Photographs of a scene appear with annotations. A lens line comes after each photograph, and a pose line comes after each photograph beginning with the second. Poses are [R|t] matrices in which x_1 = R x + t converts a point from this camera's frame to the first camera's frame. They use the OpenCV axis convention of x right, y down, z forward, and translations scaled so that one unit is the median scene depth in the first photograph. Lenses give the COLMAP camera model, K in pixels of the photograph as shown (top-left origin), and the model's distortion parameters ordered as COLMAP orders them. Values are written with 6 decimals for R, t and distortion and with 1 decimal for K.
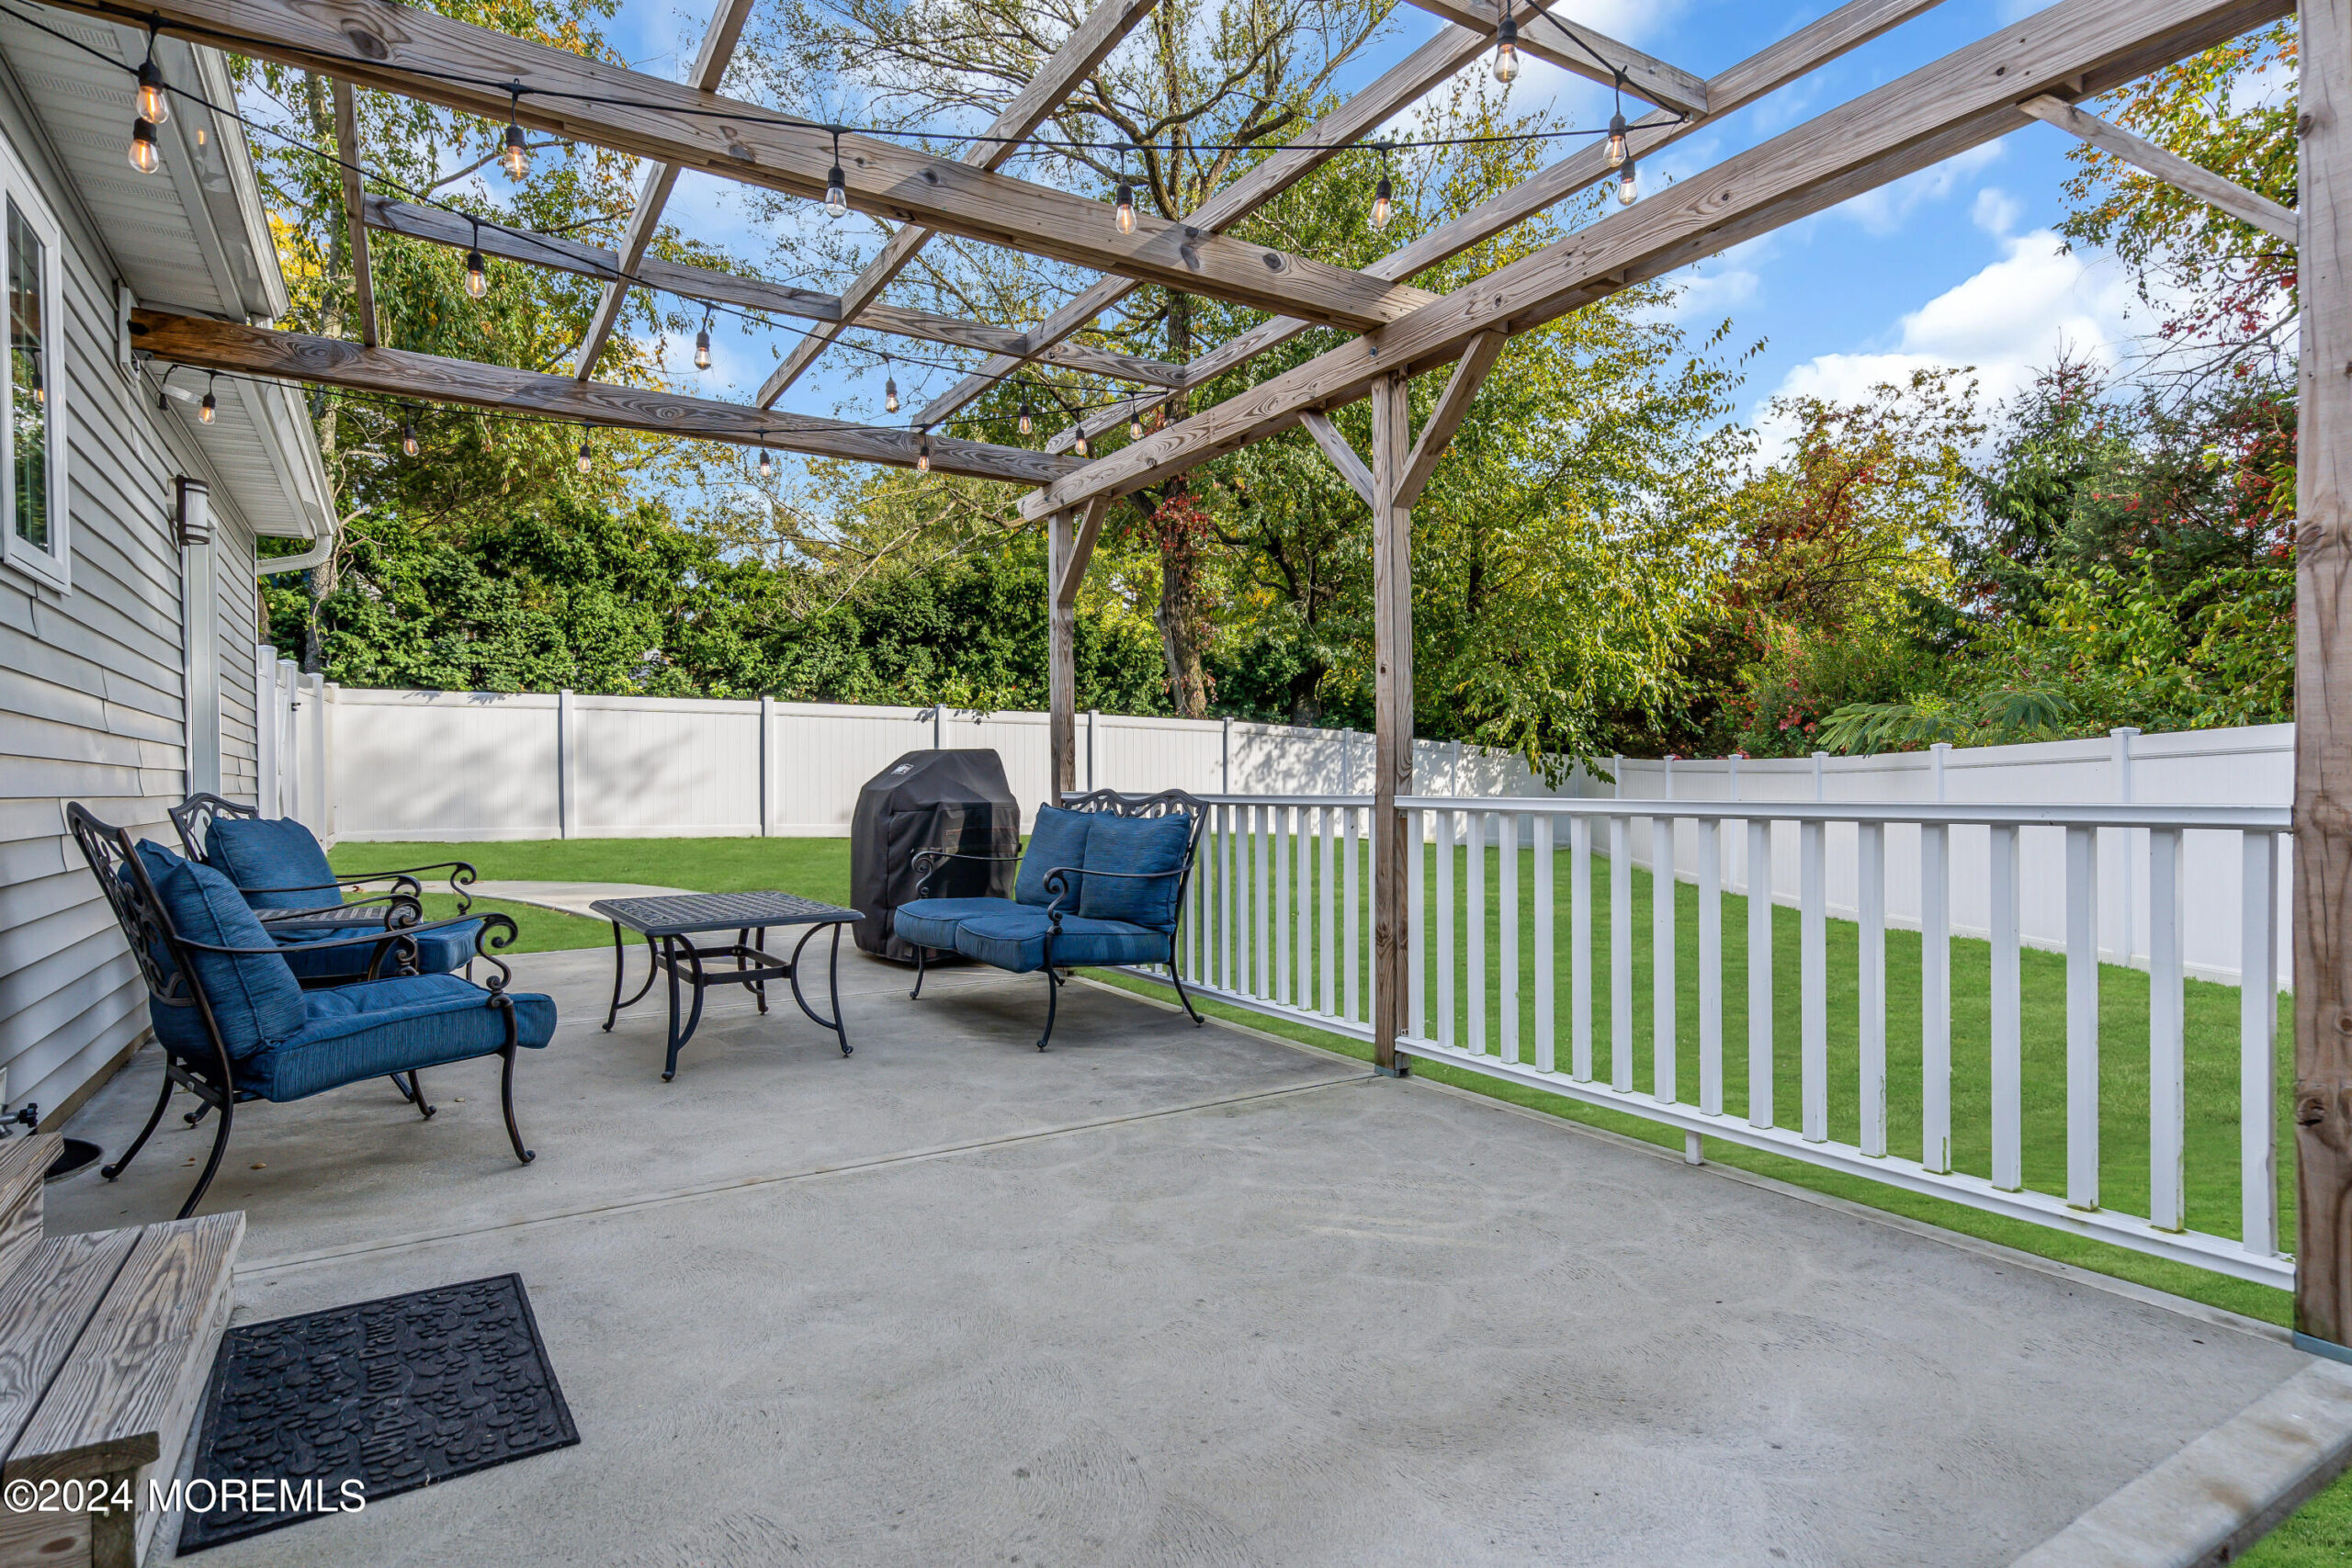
lens RADIAL K [[1250.6, 0, 1172.7], [0, 1250.6, 777.5], [0, 0, 1]] dist [0.008463, 0.000212]
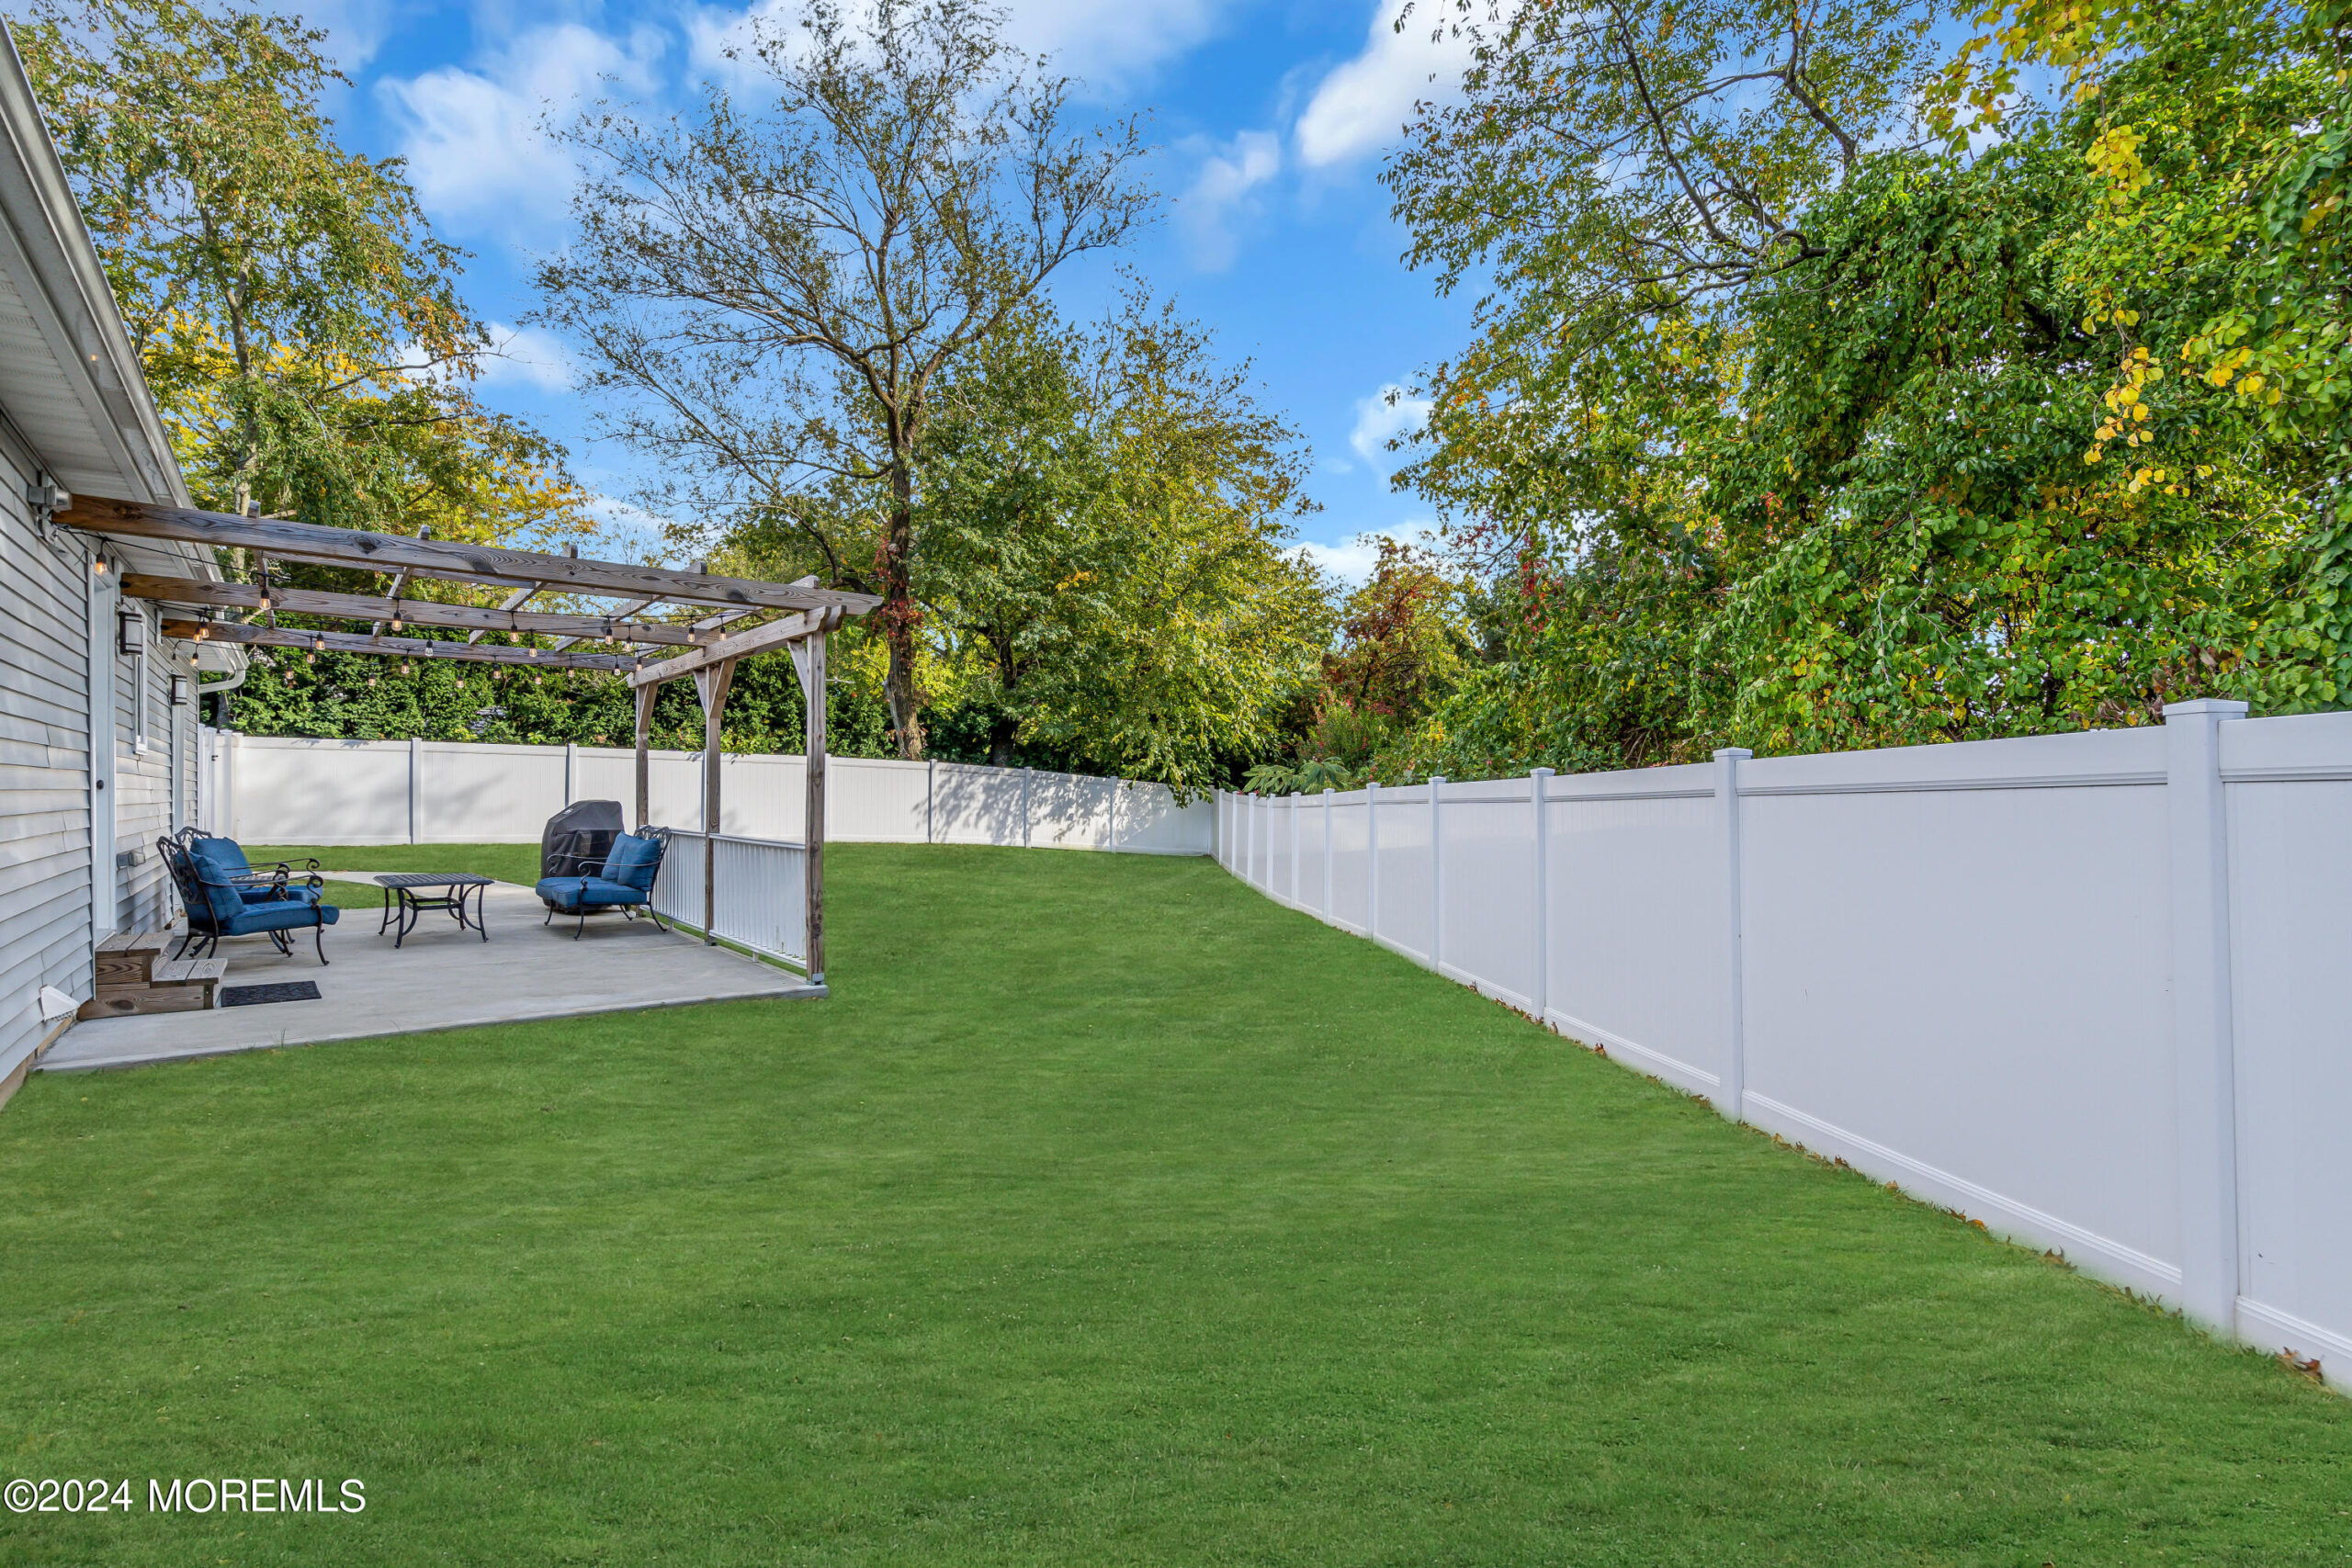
lens RADIAL K [[1109.6, 0, 1174.8], [0, 1109.6, 780.0], [0, 0, 1]] dist [-0.002585, 0.000166]
pose [[0.992712, 0.013702, 0.119731, 0.209867], [-0.012600, 0.999871, -0.009953, -0.020456], [-0.119852, 0.008372, 0.992756, -0.332726]]
